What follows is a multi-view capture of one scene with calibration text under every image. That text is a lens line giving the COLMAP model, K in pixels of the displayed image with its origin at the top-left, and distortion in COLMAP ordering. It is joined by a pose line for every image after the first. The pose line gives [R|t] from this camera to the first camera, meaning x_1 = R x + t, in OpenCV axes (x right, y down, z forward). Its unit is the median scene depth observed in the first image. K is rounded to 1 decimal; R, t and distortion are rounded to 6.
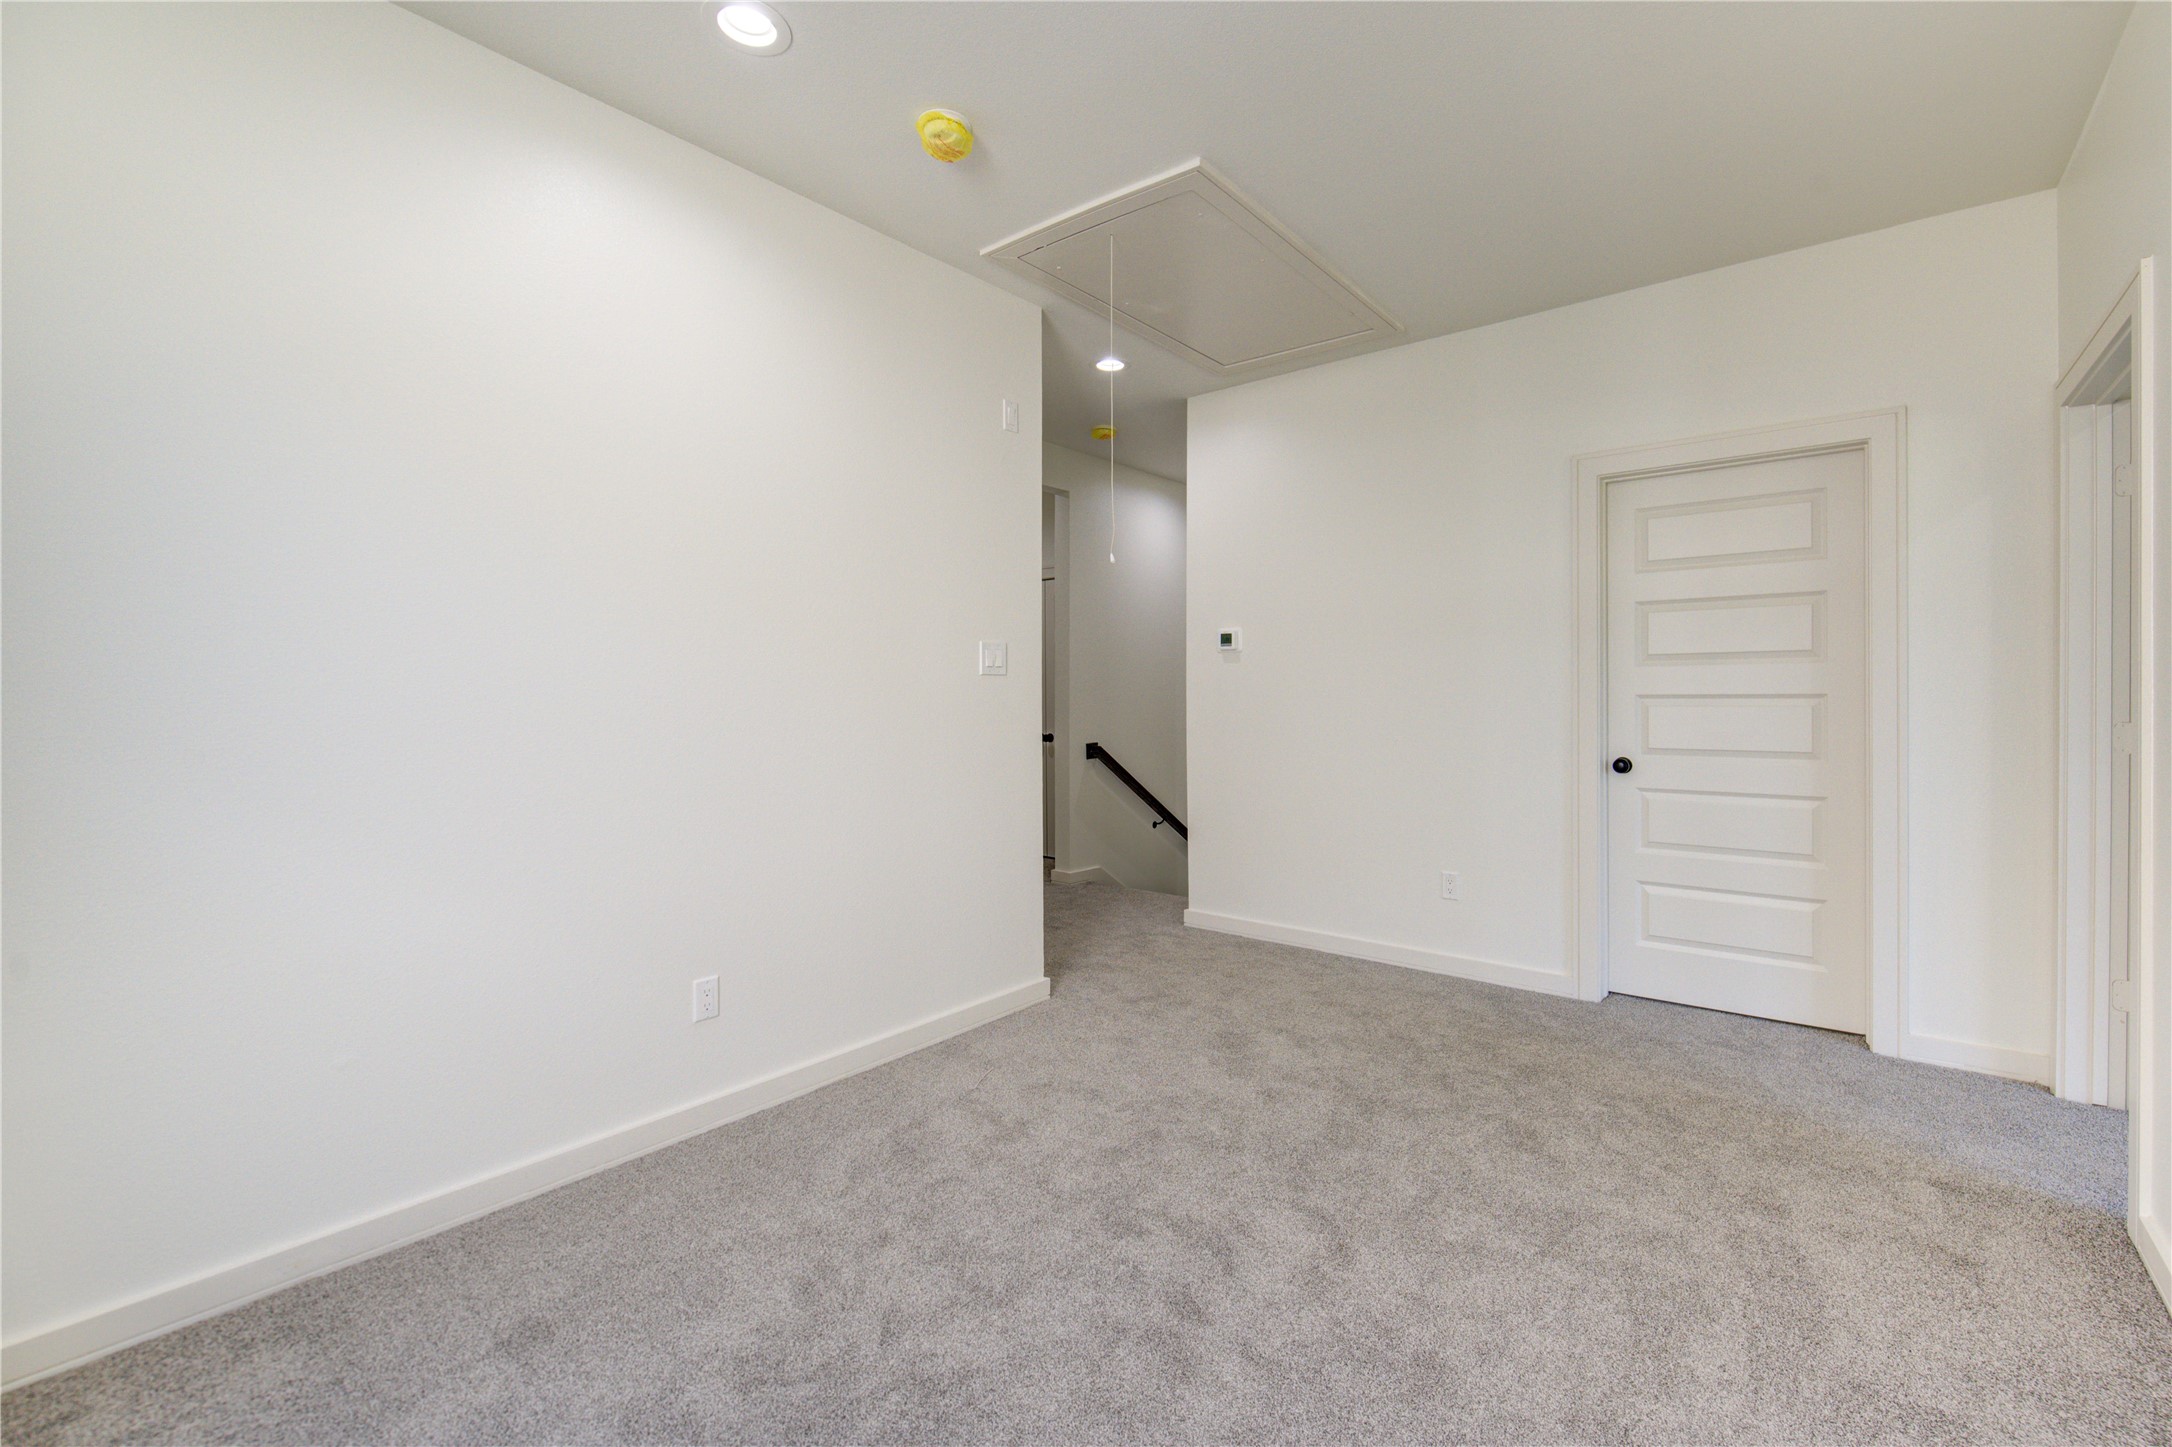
lens RADIAL K [[877.6, 0, 1096.0], [0, 877.6, 708.1], [0, 0, 1]] dist [-0.013752, -0.000631]
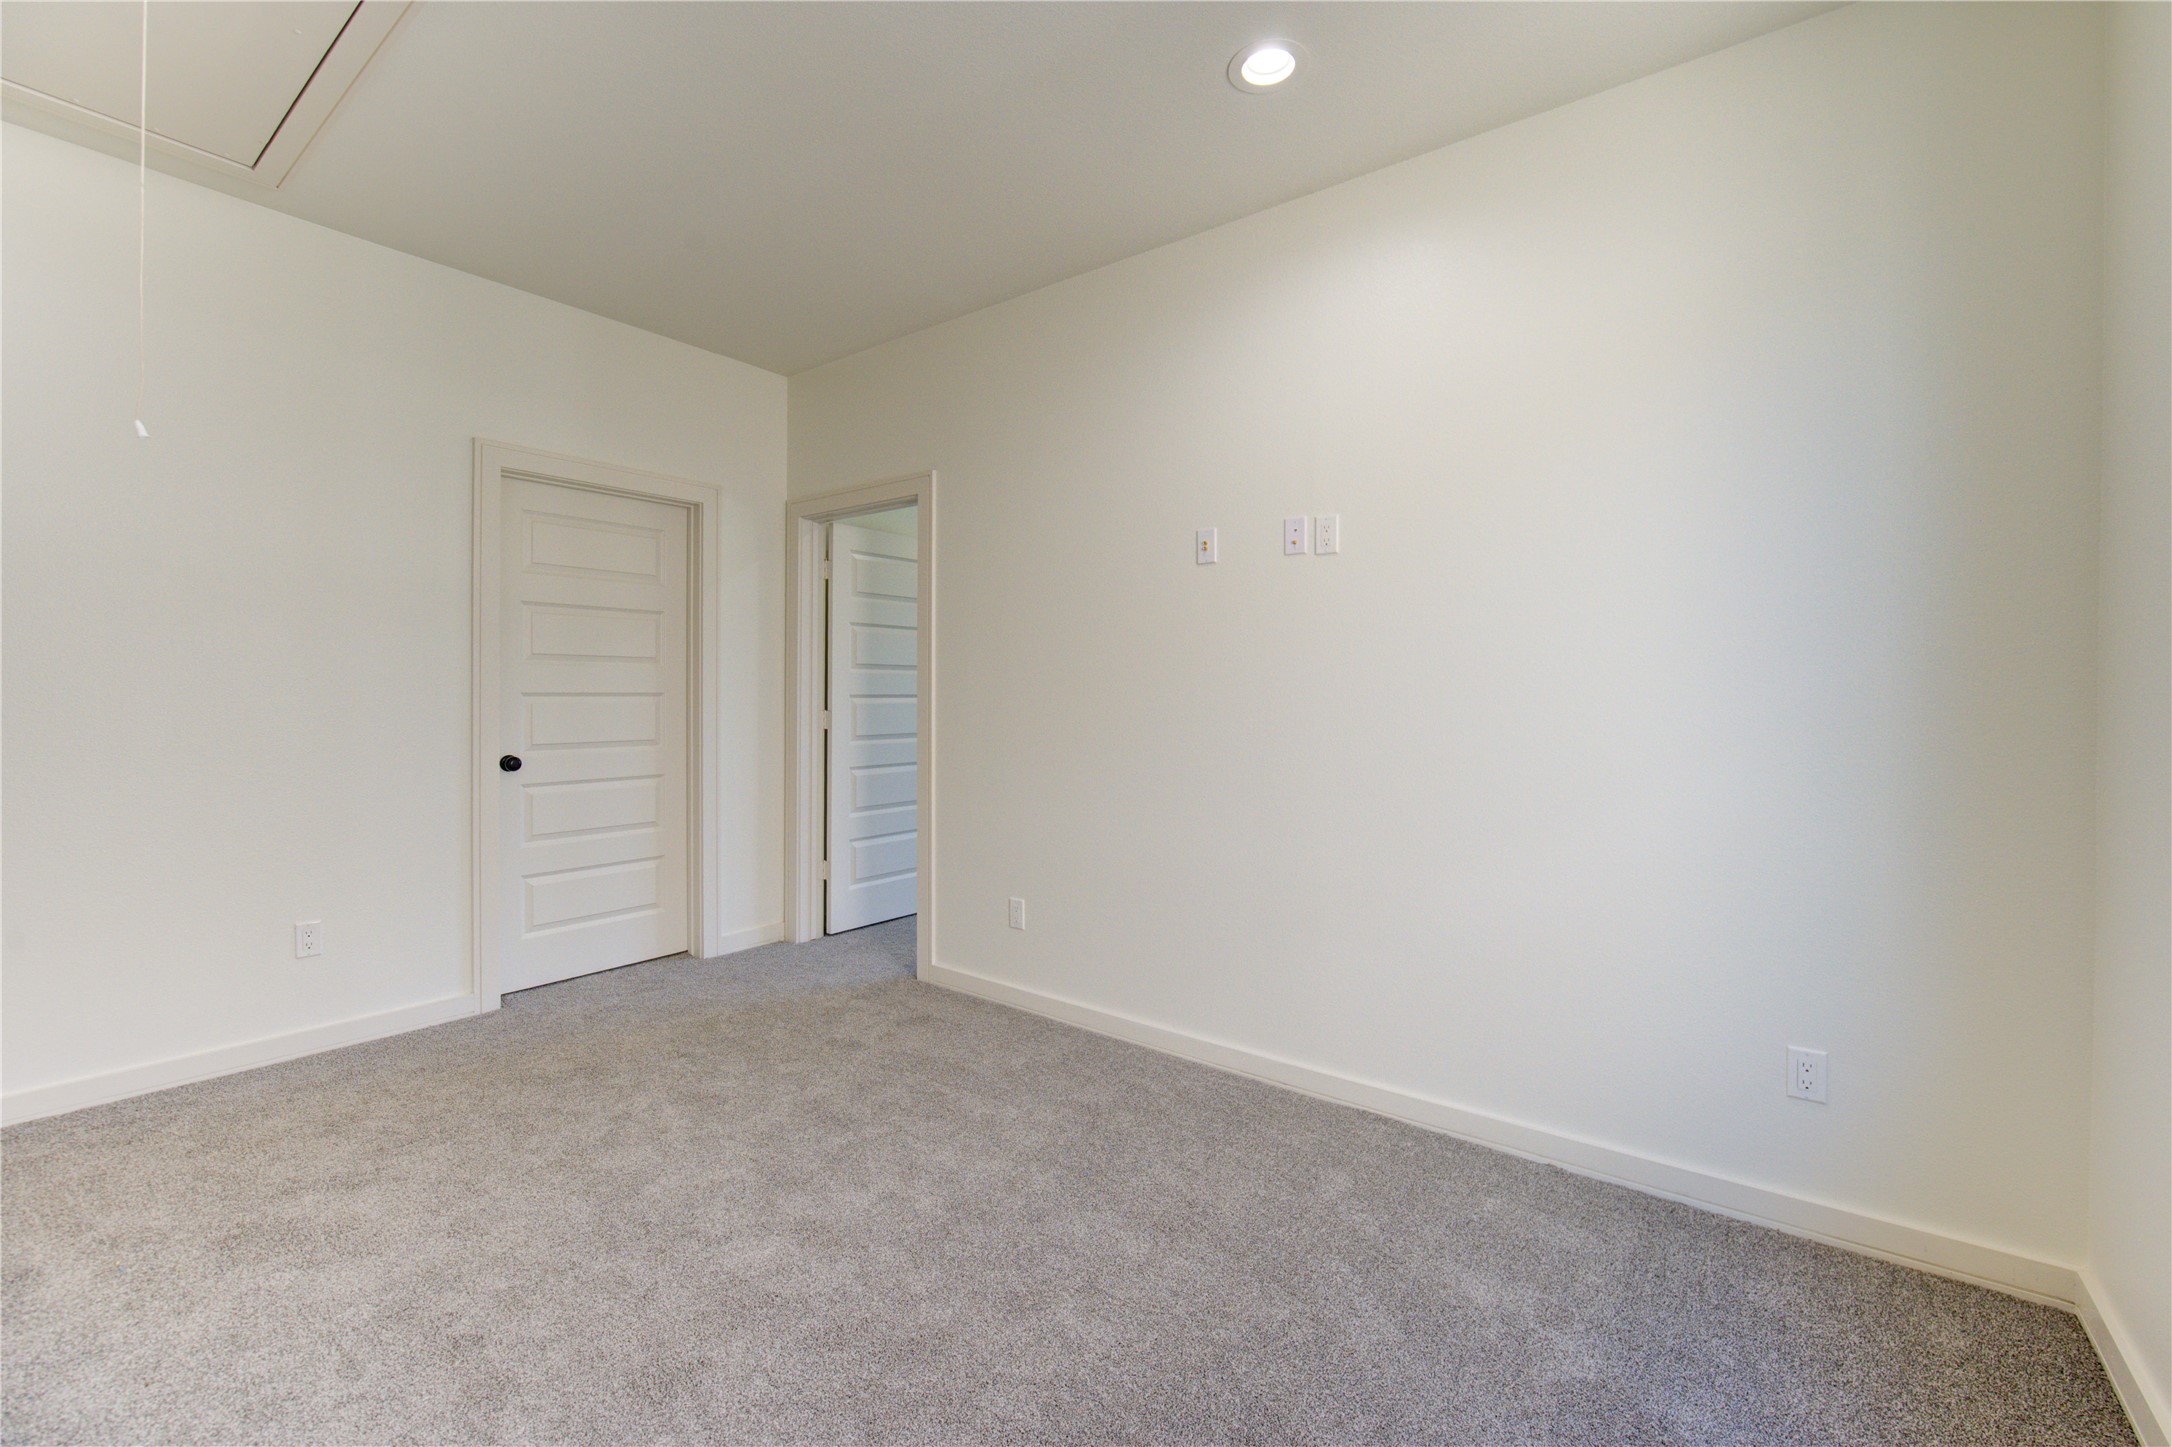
lens RADIAL K [[877.6, 0, 1093.0], [0, 877.6, 712.3], [0, 0, 1]] dist [-0.013752, -0.000631]
pose [[-0.010206, -0.018297, 0.999781, -0.440719], [0.009754, 0.999783, 0.018396, -0.005236], [-0.999900, 0.009940, -0.010025, 0.382226]]
